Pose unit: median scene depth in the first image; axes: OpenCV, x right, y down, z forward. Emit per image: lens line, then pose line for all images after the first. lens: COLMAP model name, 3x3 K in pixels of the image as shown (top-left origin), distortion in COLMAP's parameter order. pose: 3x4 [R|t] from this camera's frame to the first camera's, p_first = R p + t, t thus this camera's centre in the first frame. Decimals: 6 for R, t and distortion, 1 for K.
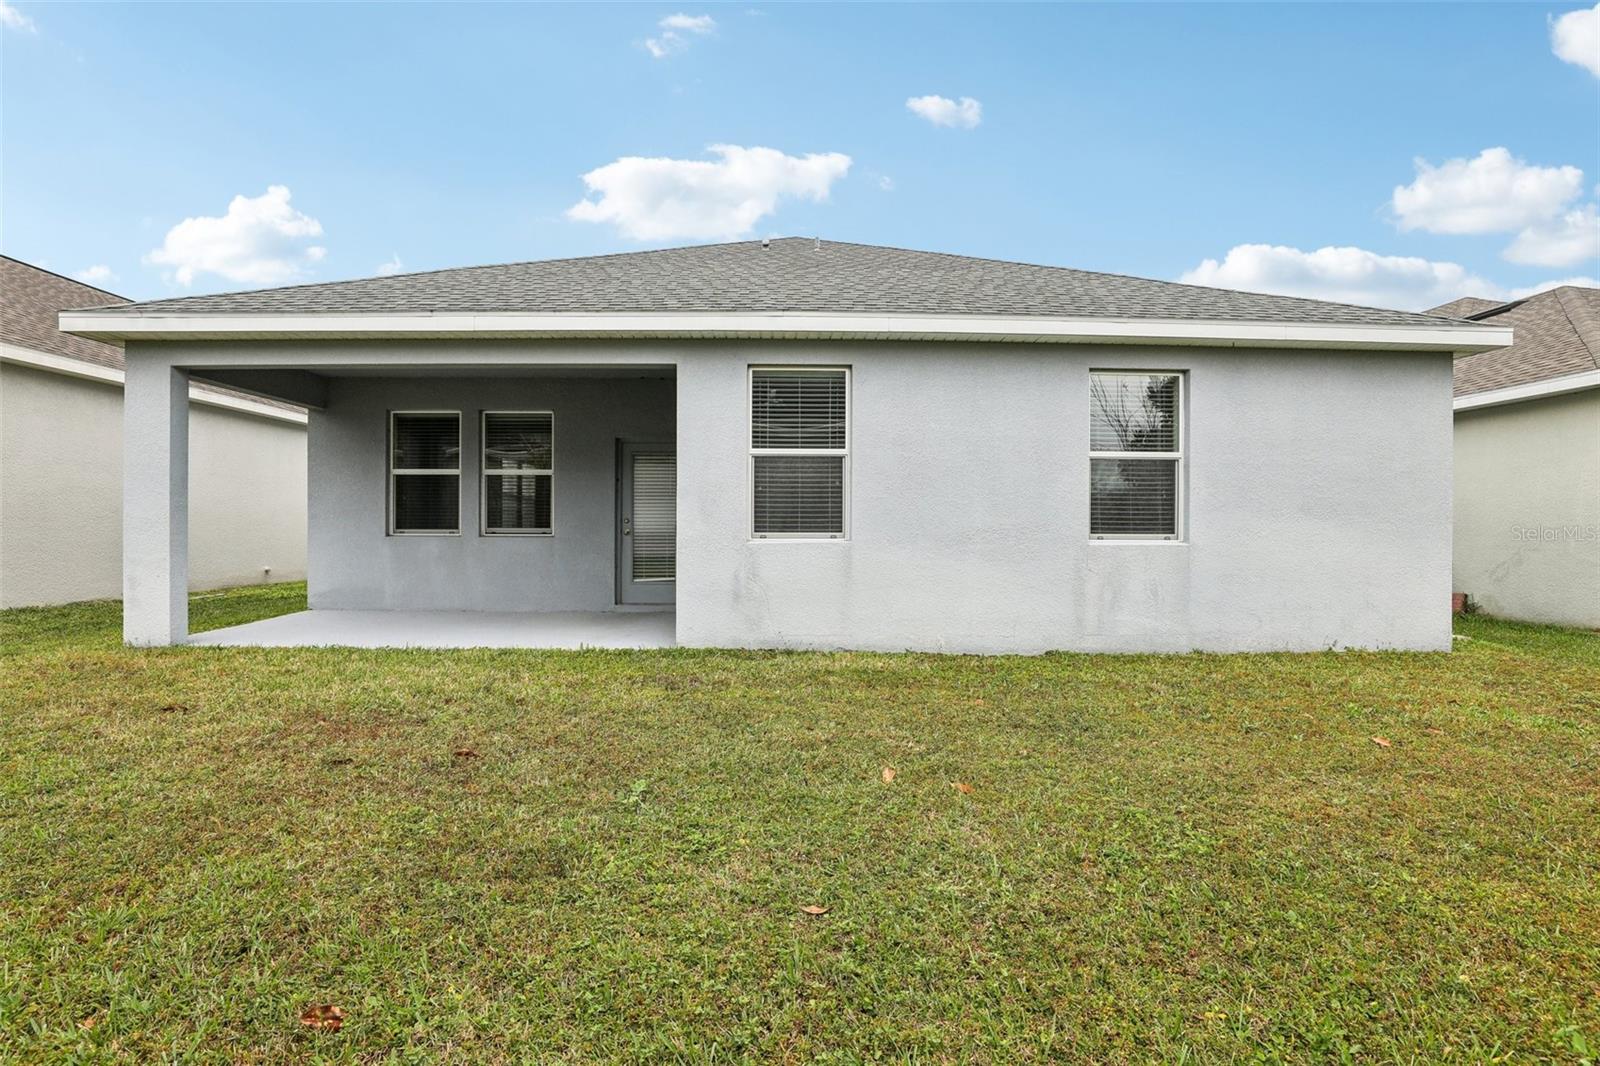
lens RADIAL K [[743.3, 0, 800.0], [0, 743.3, 533.0], [0, 0, 1]] dist [-0.032763, -0.000034]
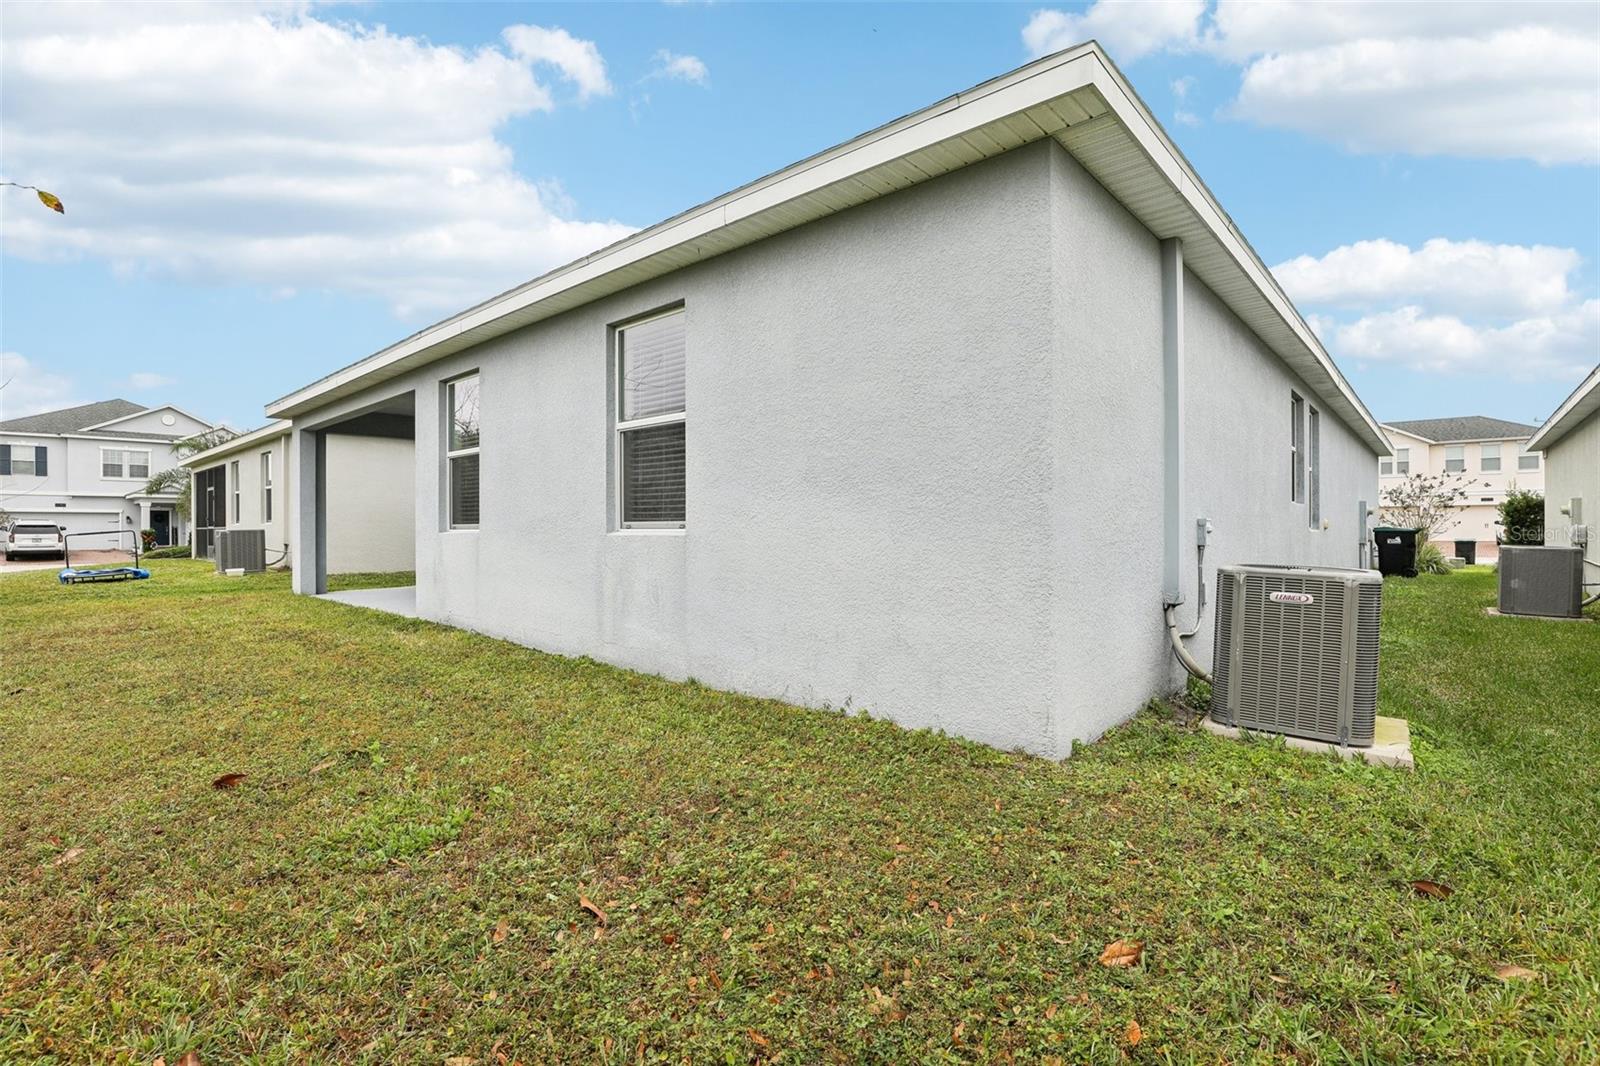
lens RADIAL K [[743.3, 0, 800.0], [0, 743.3, 533.0], [0, 0, 1]] dist [-0.032763, -0.000034]
pose [[0.719250, -0.002944, -0.694745, 1.127927], [0.008765, 0.999950, 0.004836, 0.011052], [0.694696, -0.009567, 0.719240, 0.542822]]
